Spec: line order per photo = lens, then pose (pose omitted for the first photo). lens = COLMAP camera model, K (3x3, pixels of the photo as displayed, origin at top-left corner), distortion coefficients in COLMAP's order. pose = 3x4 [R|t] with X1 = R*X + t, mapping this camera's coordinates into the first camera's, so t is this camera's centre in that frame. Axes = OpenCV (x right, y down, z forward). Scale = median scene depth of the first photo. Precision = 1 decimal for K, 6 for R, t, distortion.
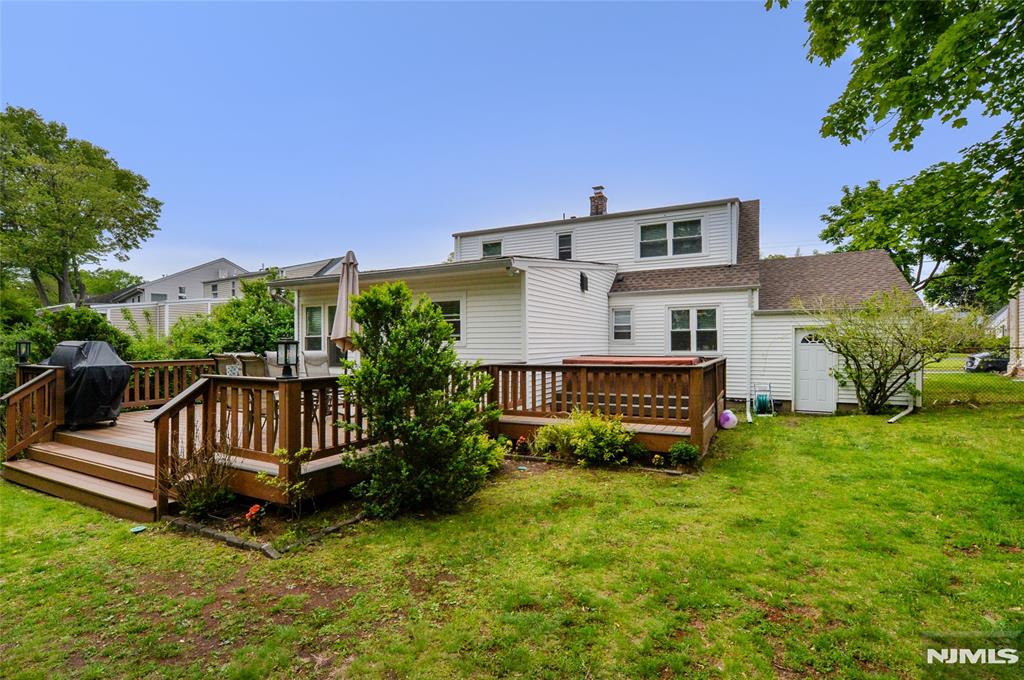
lens RADIAL K [[497.2, 0, 490.9], [0, 497.2, 331.4], [0, 0, 1]] dist [-0.003977, -0.000821]
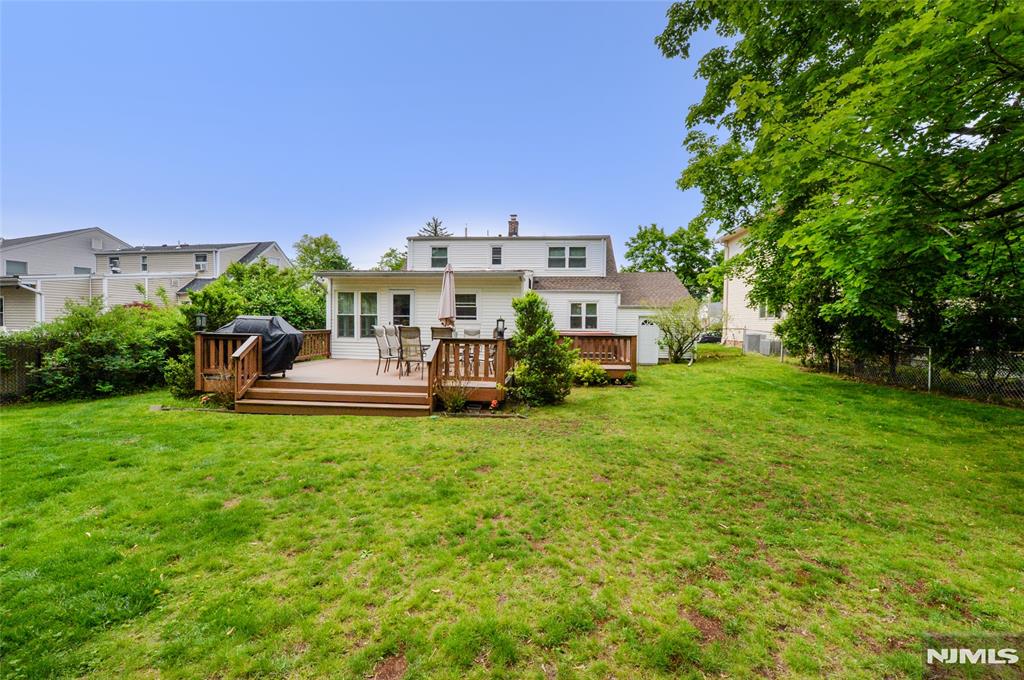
lens RADIAL K [[439.9, 0, 513.7], [0, 439.9, 308.0], [0, 0, 1]] dist [-0.001843, -0.000469]
pose [[0.917642, 0.028469, 0.396387, -0.362173], [-0.024290, 0.999584, -0.015561, -0.000343], [-0.396665, 0.004651, 0.917952, -0.220039]]
